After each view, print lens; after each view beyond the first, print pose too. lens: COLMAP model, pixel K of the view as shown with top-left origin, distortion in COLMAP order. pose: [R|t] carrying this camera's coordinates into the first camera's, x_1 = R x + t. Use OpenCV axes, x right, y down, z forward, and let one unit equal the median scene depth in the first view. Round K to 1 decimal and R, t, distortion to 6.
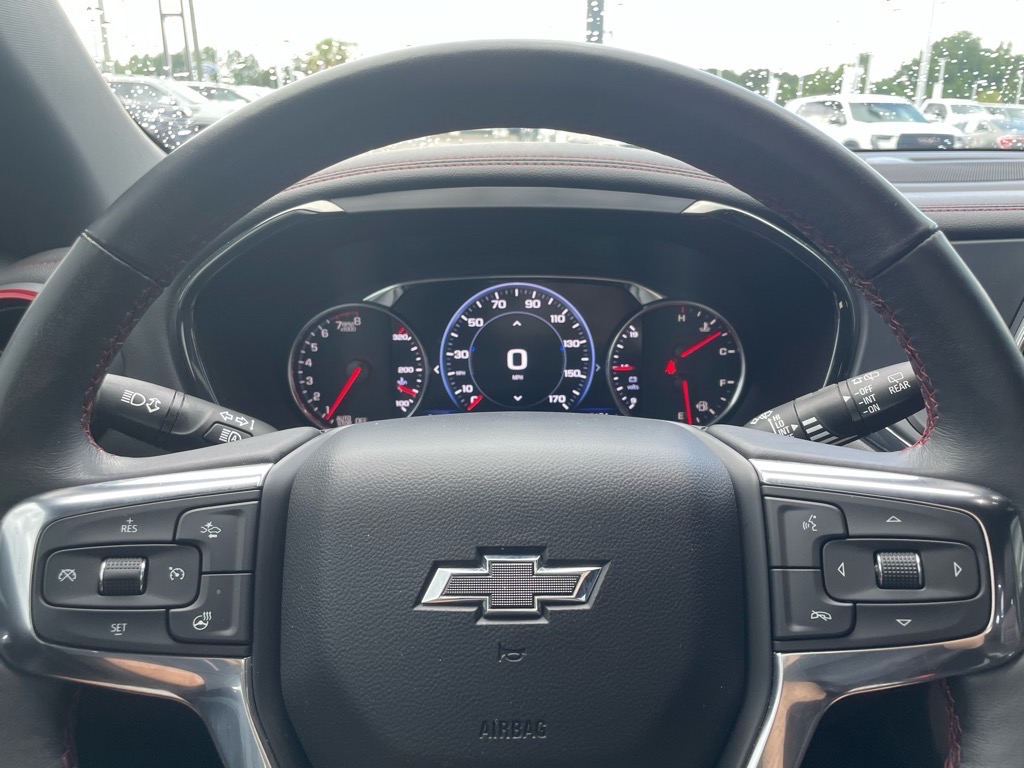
lens RADIAL K [[784.1, 0, 514.7], [0, 784.1, 382.9], [0, 0, 1]] dist [0.084125, -0.104322]
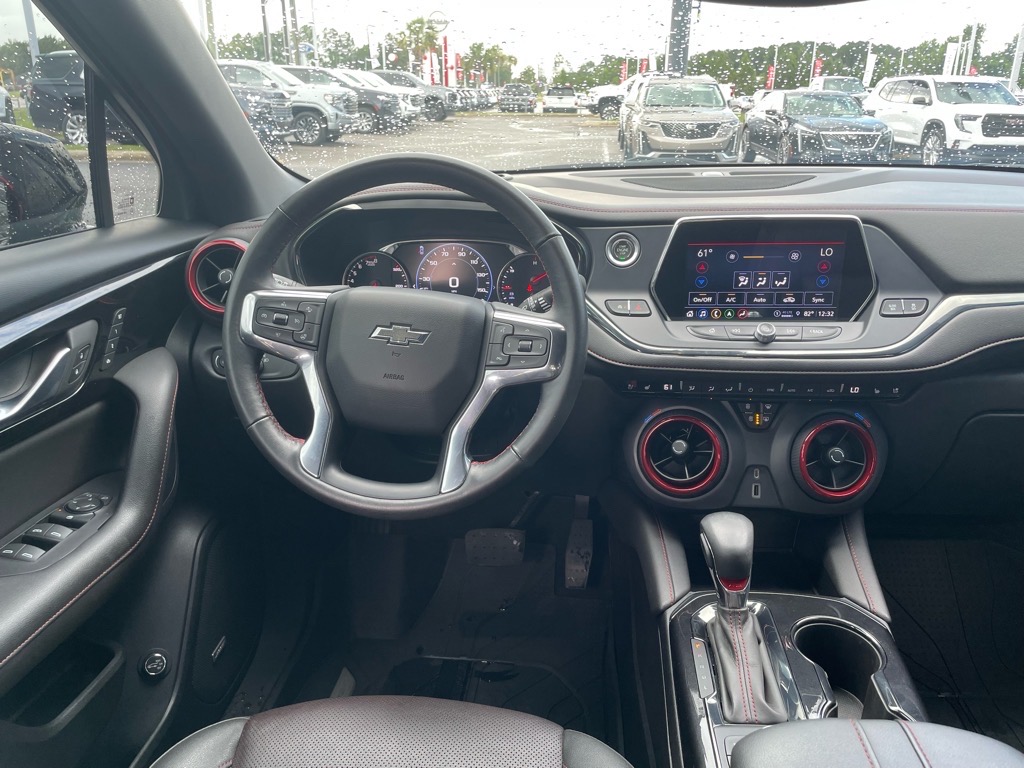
lens RADIAL K [[784.1, 0, 508.9], [0, 784.1, 390.2], [0, 0, 1]] dist [0.084125, -0.104322]
pose [[0.993580, 0.035514, -0.107416, 0.366315], [-0.031666, 0.998801, 0.037322, 0.165164], [0.108613, -0.033681, 0.993513, -0.982225]]
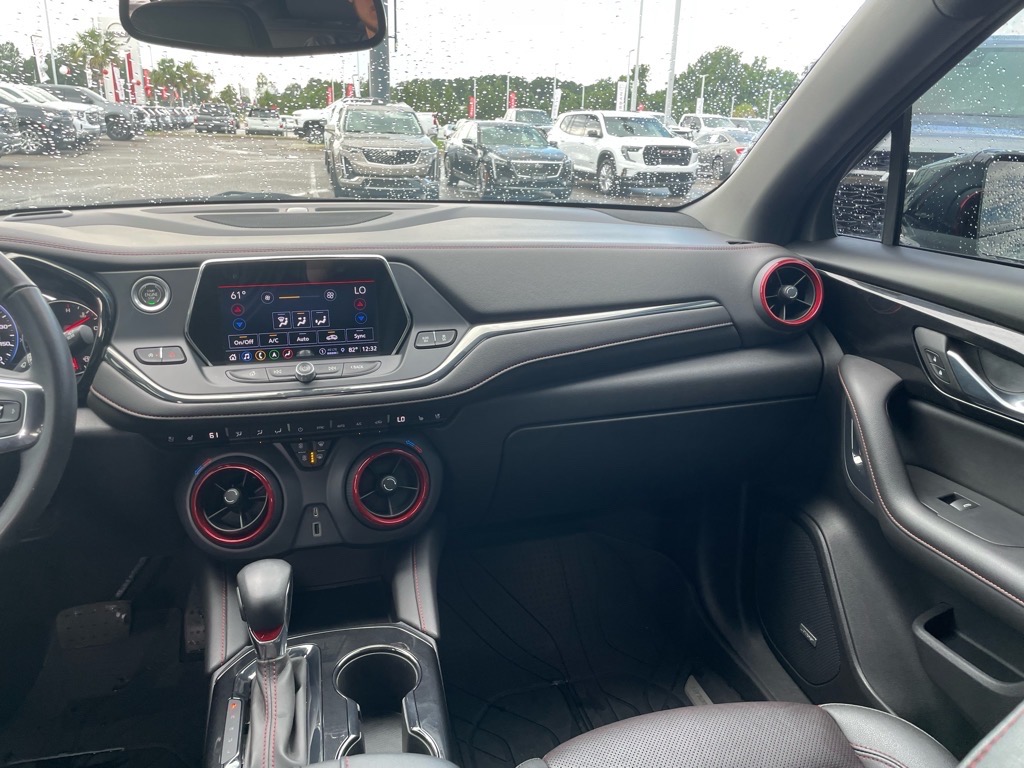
lens RADIAL K [[784.1, 0, 517.1], [0, 784.1, 389.4], [0, 0, 1]] dist [0.084125, -0.104322]
pose [[0.973260, -0.056237, 0.222716, 0.785171], [0.054708, 0.998417, 0.013034, 0.128497], [-0.223097, -0.000501, 0.974796, -0.992716]]
